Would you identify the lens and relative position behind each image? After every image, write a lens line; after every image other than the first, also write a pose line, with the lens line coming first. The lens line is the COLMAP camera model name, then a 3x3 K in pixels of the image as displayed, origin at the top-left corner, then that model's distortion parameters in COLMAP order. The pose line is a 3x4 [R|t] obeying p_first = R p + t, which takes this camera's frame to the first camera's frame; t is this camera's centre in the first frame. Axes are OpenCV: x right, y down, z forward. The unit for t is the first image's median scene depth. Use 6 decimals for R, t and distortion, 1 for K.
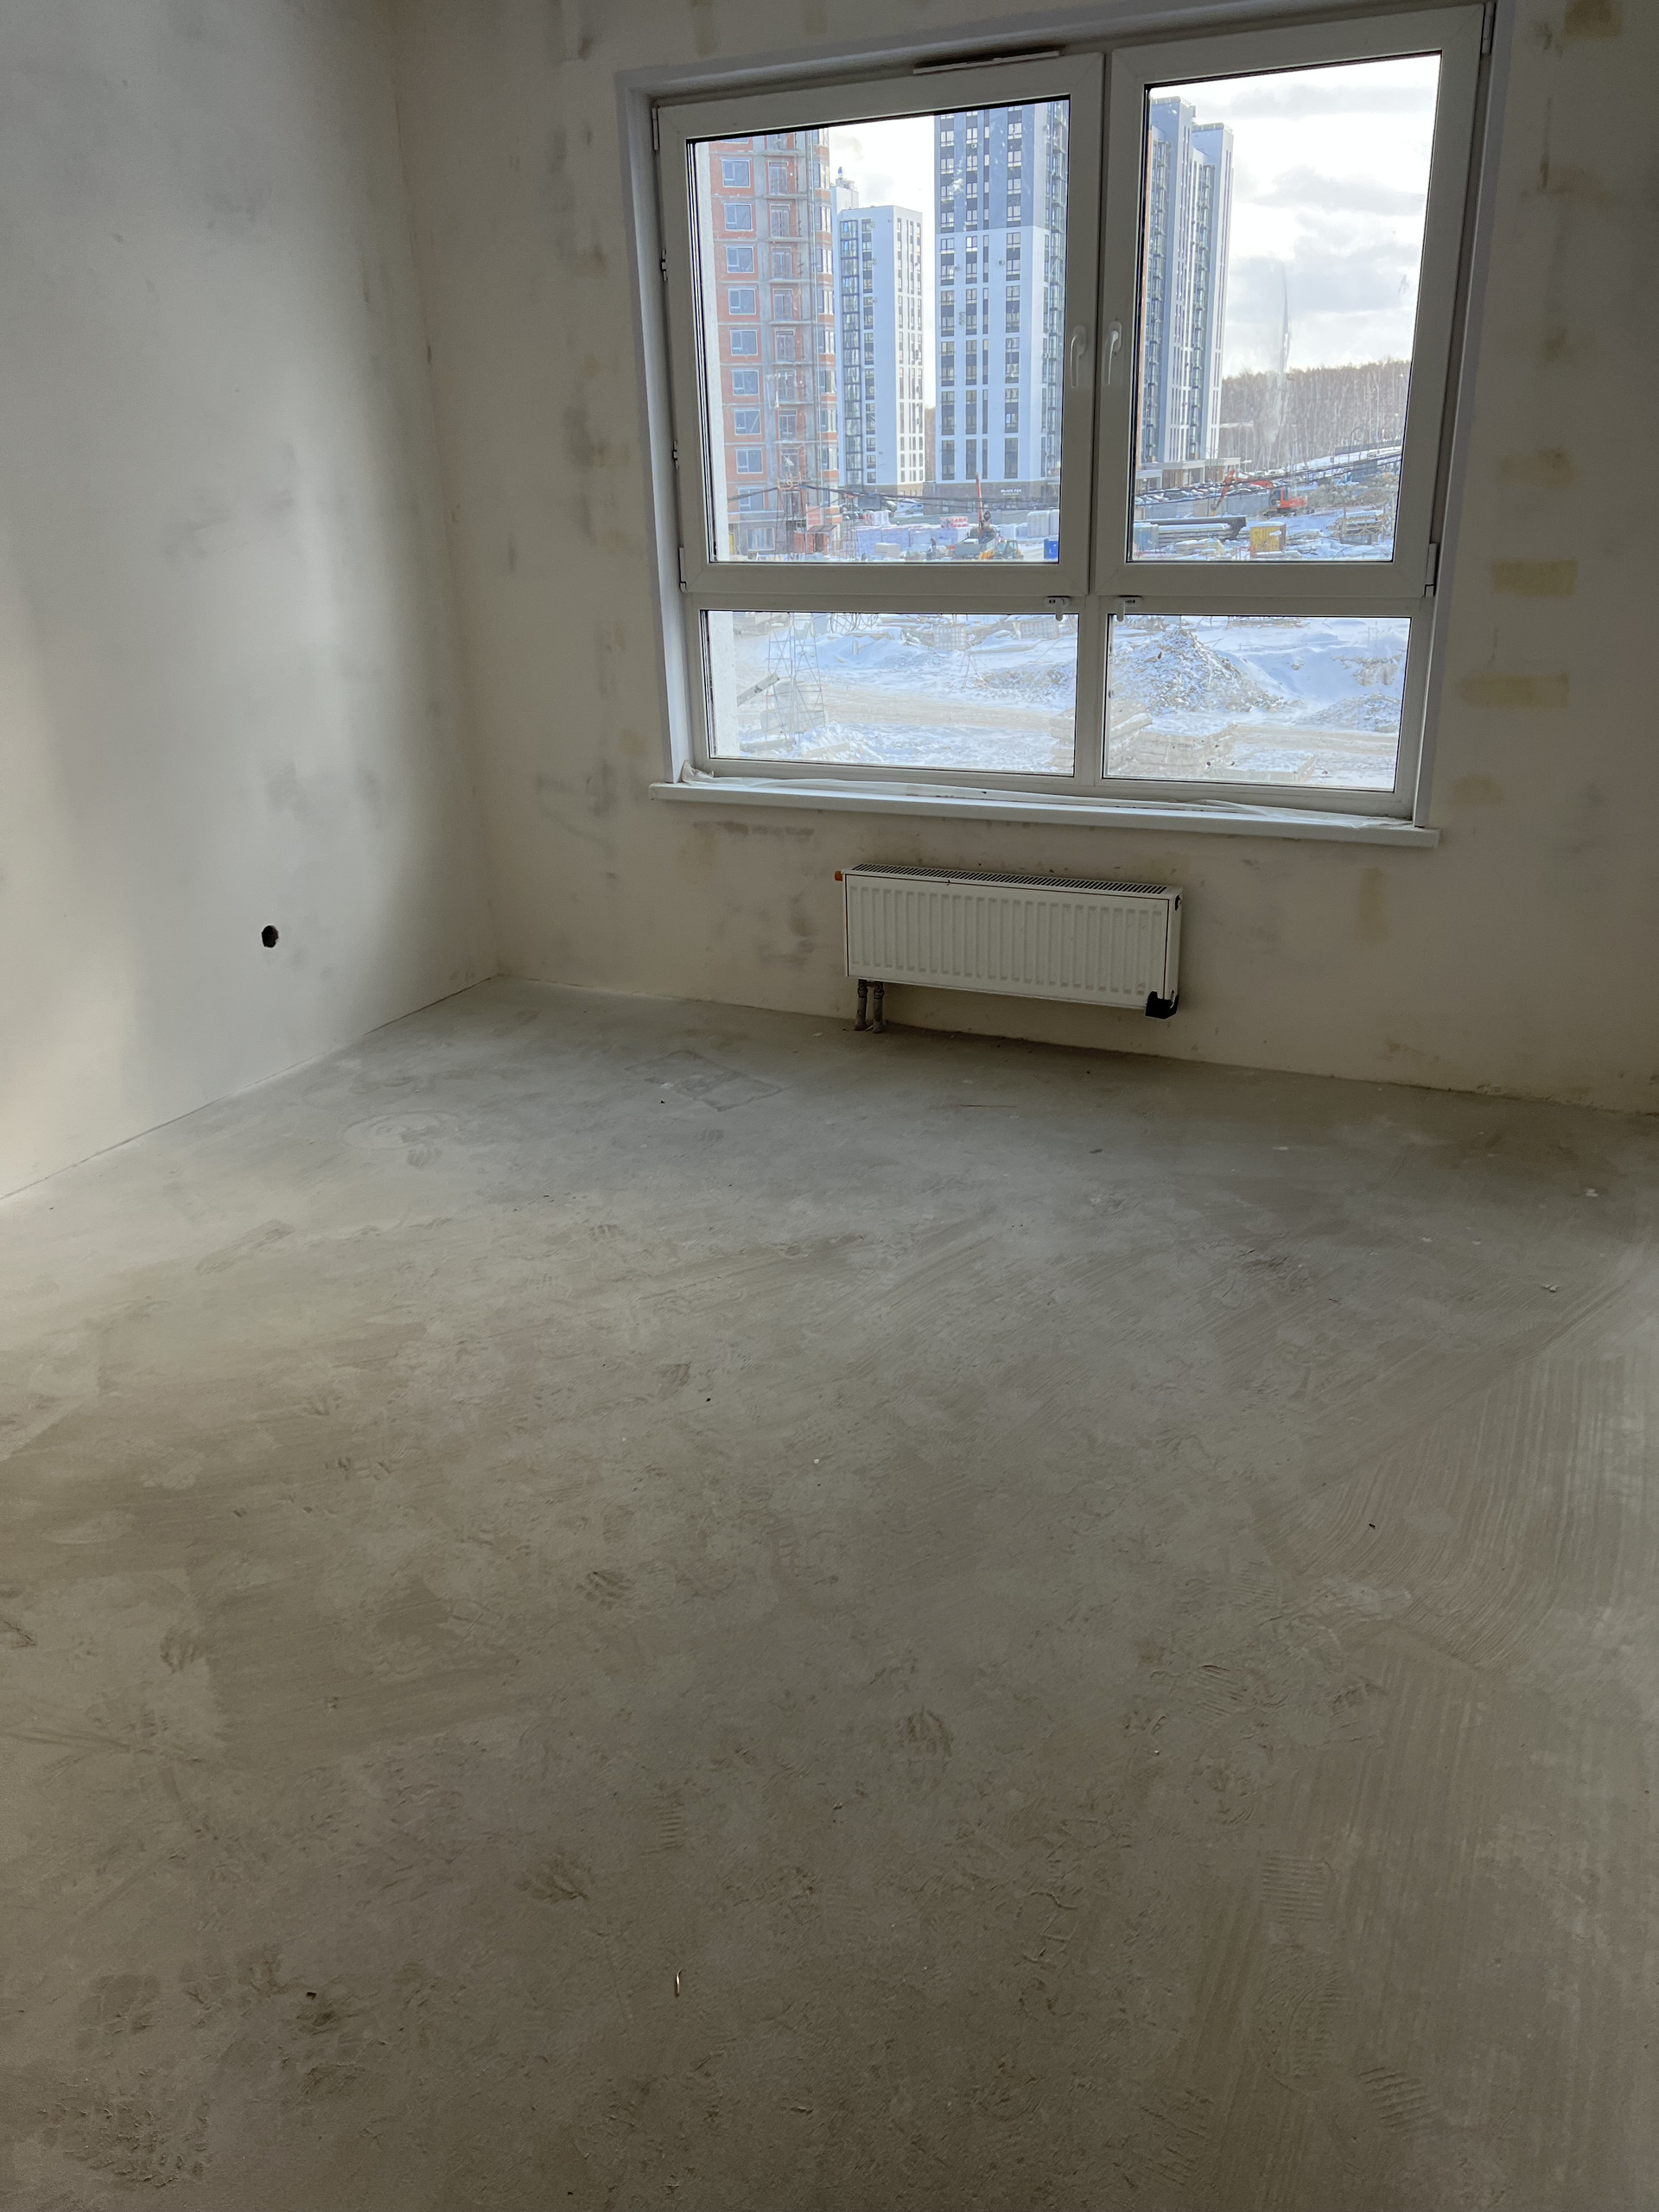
lens RADIAL K [[1658.7, 0, 811.5], [0, 1658.7, 1105.3], [0, 0, 1]] dist [0.041664, -0.043124]
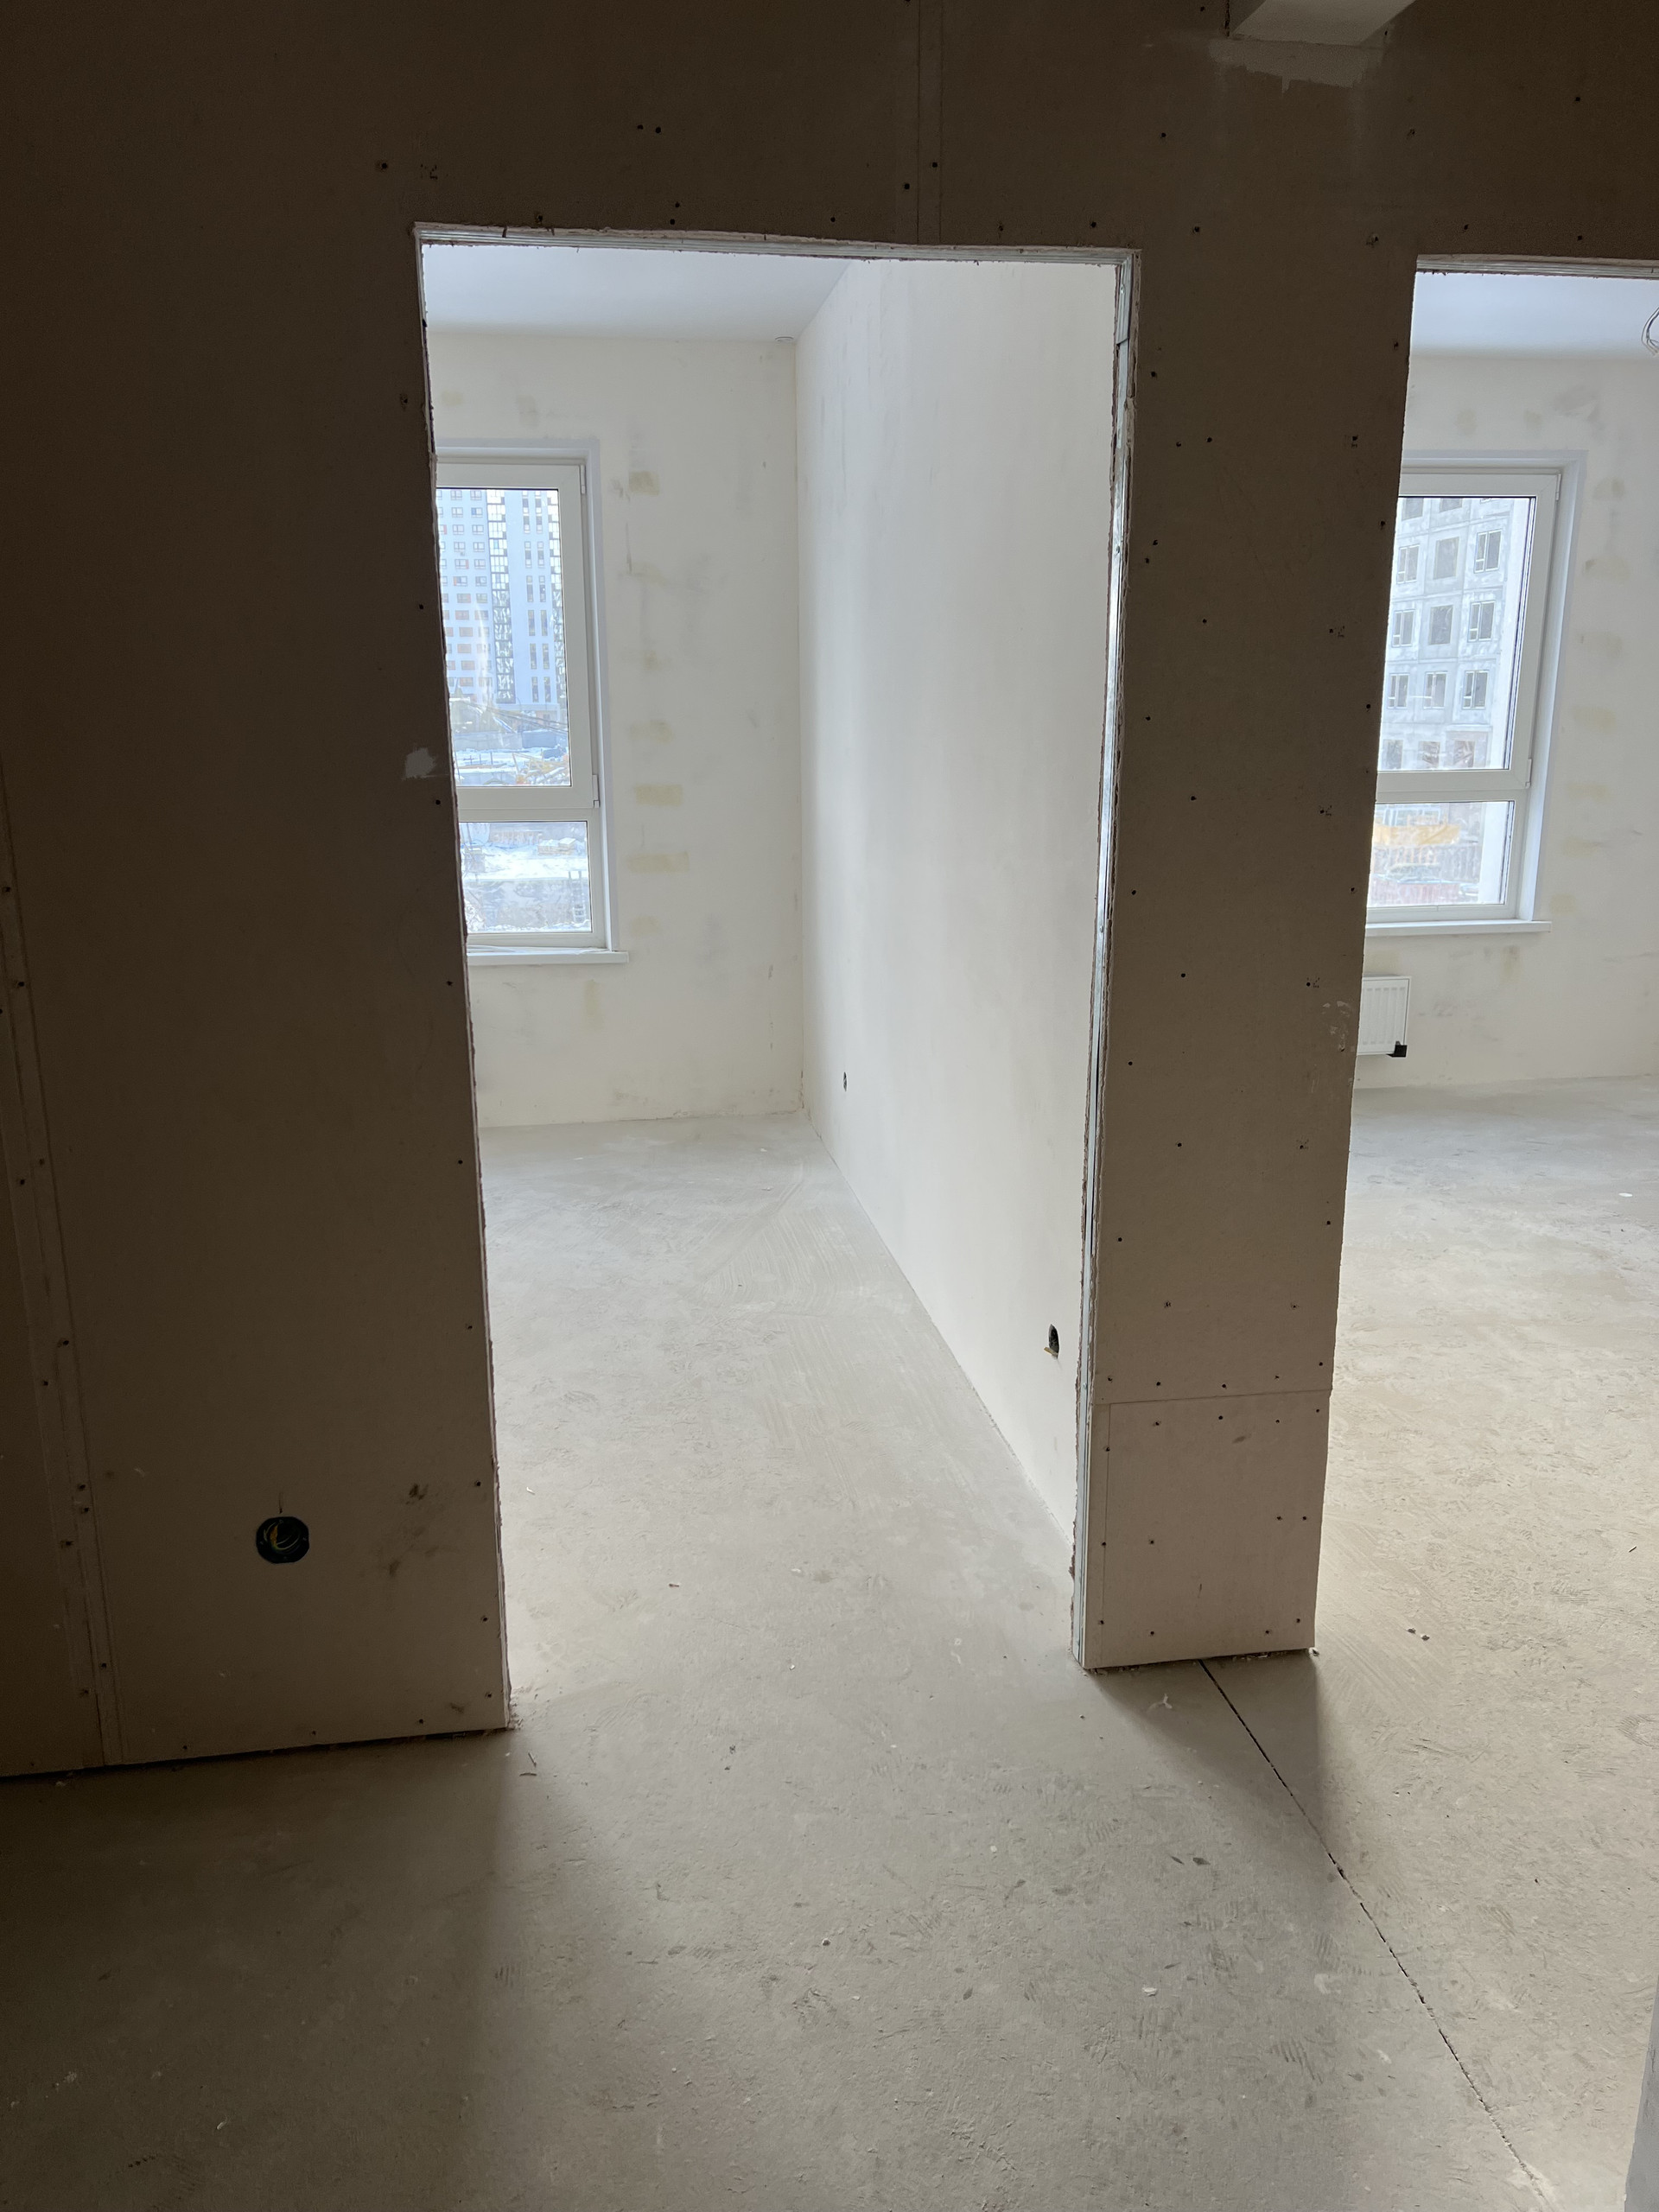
lens RADIAL K [[1658.7, 0, 826.1], [0, 1658.7, 1129.6], [0, 0, 1]] dist [0.041664, -0.043124]
pose [[0.816412, -0.116781, 0.565539, -0.426196], [0.191345, 0.978720, -0.074125, 0.171560], [-0.544848, 0.168730, 0.821384, -0.407565]]
